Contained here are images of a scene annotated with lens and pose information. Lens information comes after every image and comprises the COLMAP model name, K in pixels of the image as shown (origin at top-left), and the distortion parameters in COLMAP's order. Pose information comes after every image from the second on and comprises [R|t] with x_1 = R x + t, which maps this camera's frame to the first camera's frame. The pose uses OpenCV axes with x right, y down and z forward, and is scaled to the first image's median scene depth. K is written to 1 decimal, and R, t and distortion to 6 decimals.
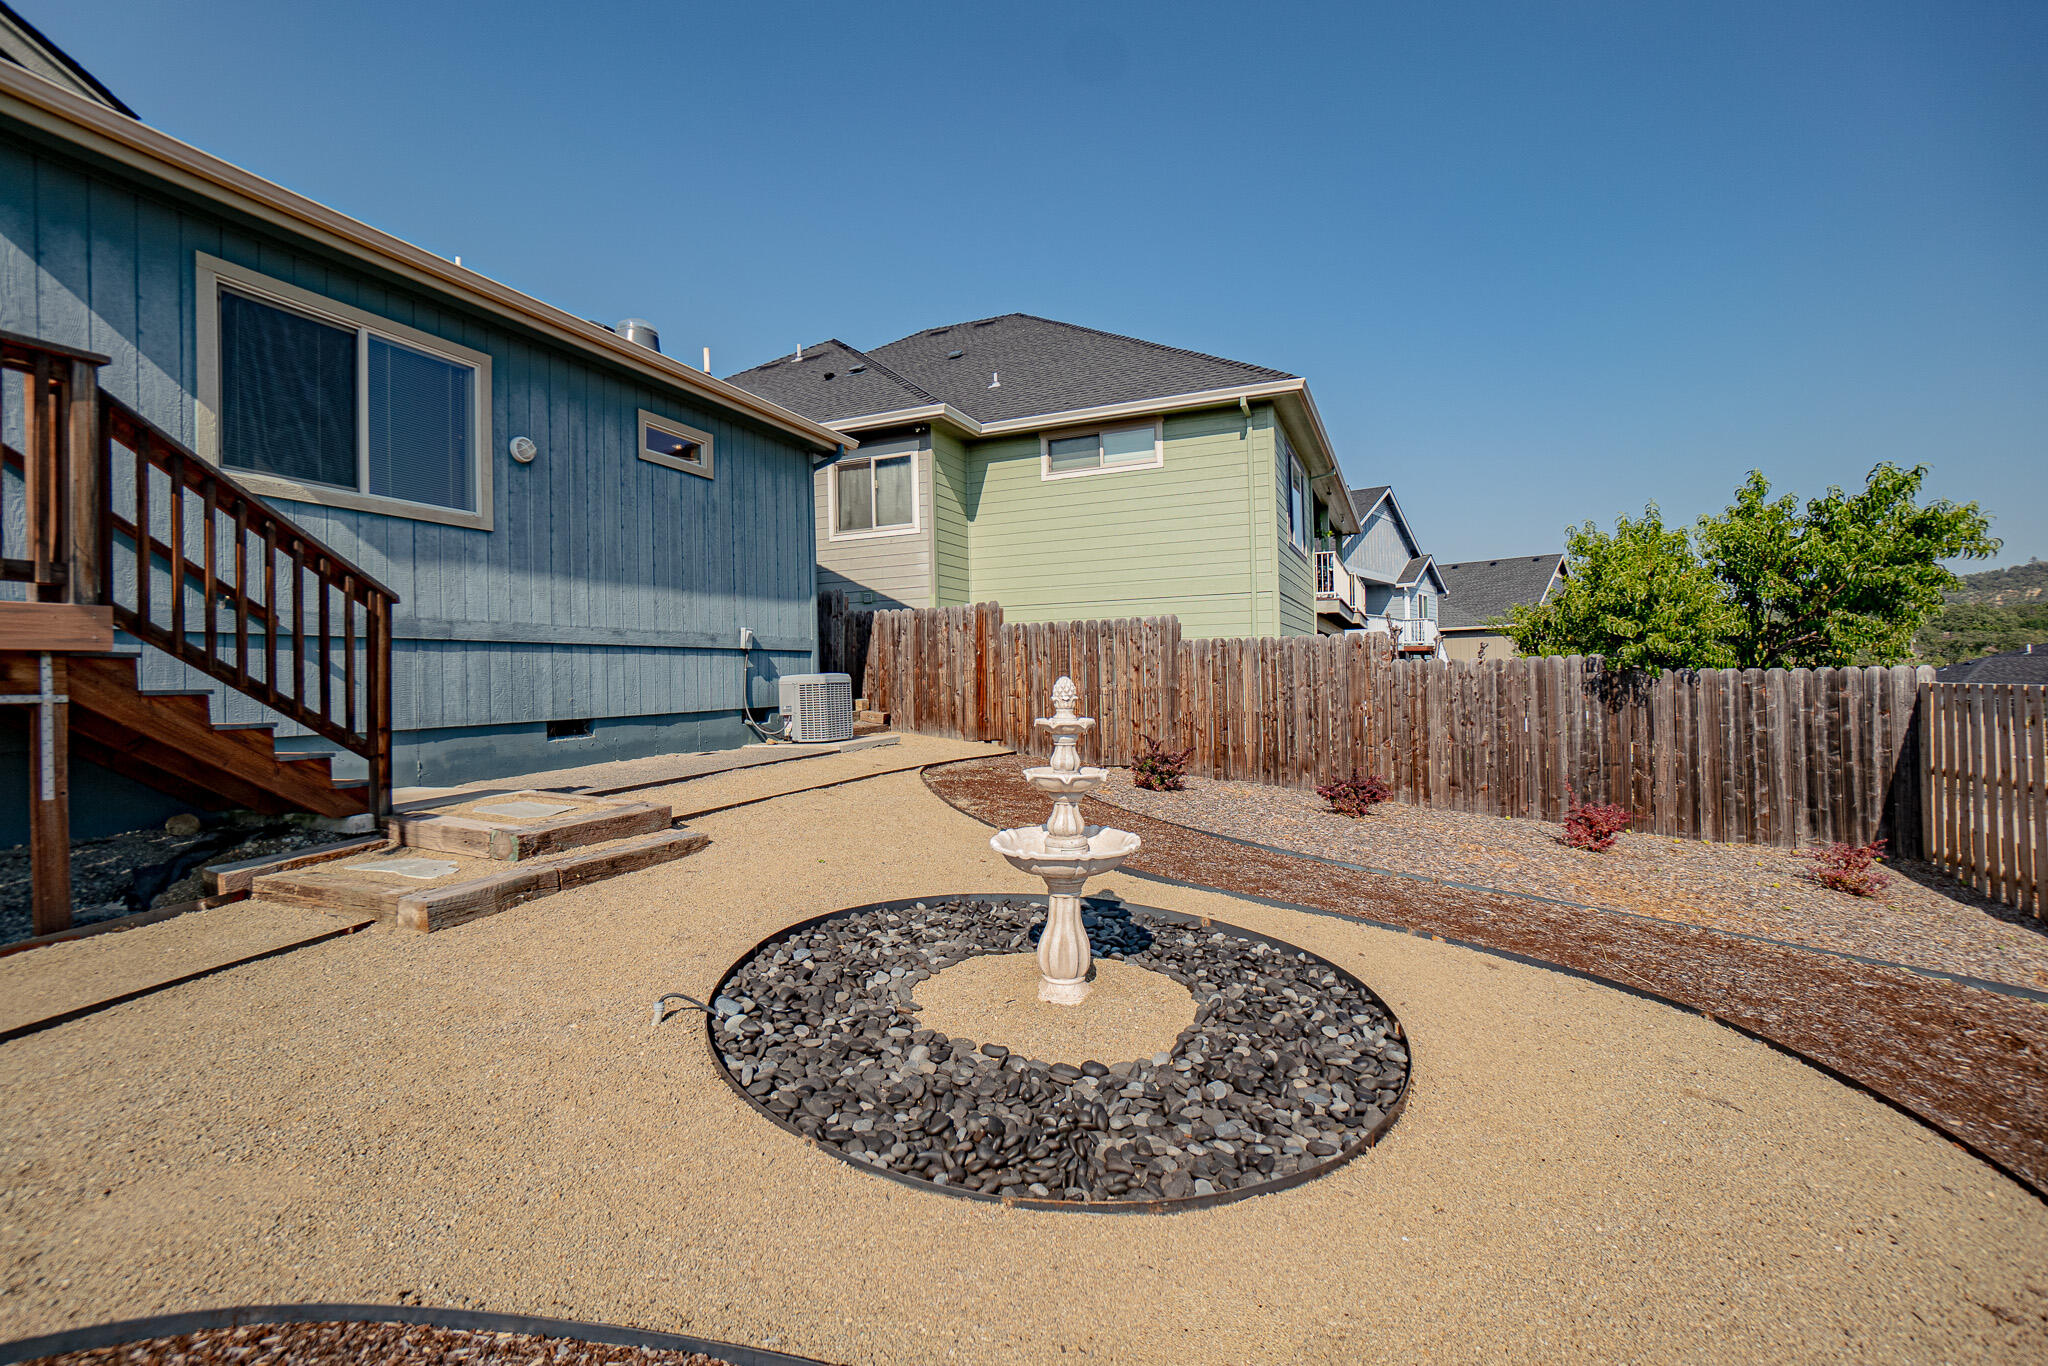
lens RADIAL K [[909.9, 0, 1013.4], [0, 909.9, 677.0], [0, 0, 1]] dist [-0.062658, 0.021527]
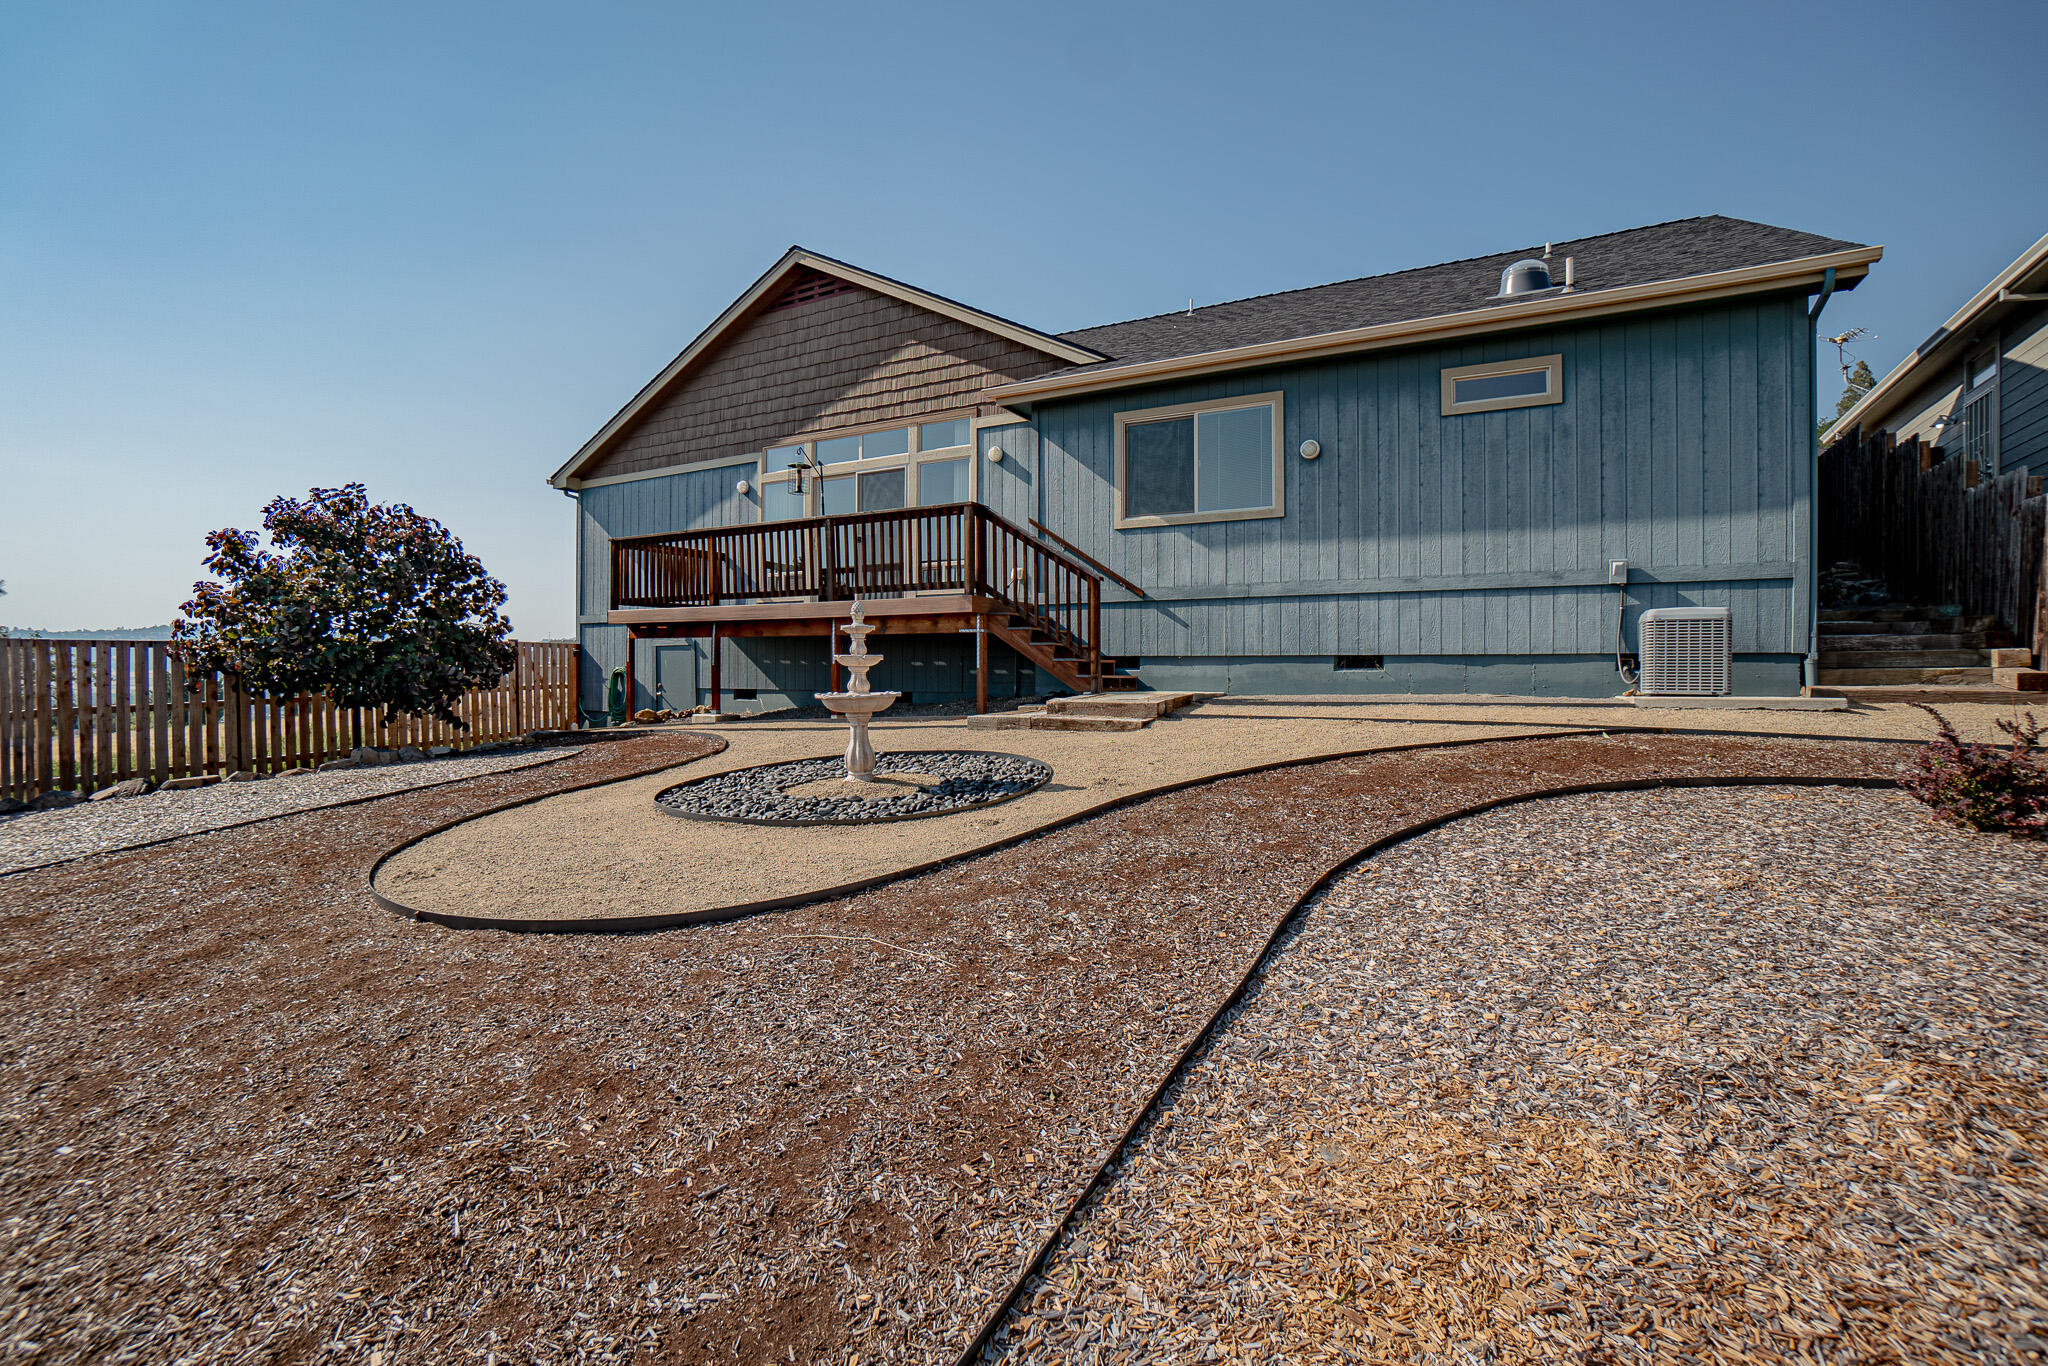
lens RADIAL K [[909.9, 0, 1013.4], [0, 909.9, 677.0], [0, 0, 1]] dist [-0.062658, 0.021527]
pose [[-0.131177, 0.026556, -0.991003, 0.614911], [0.000747, 0.999644, 0.026689, 0.034263], [0.991359, 0.002760, -0.131150, 0.538967]]
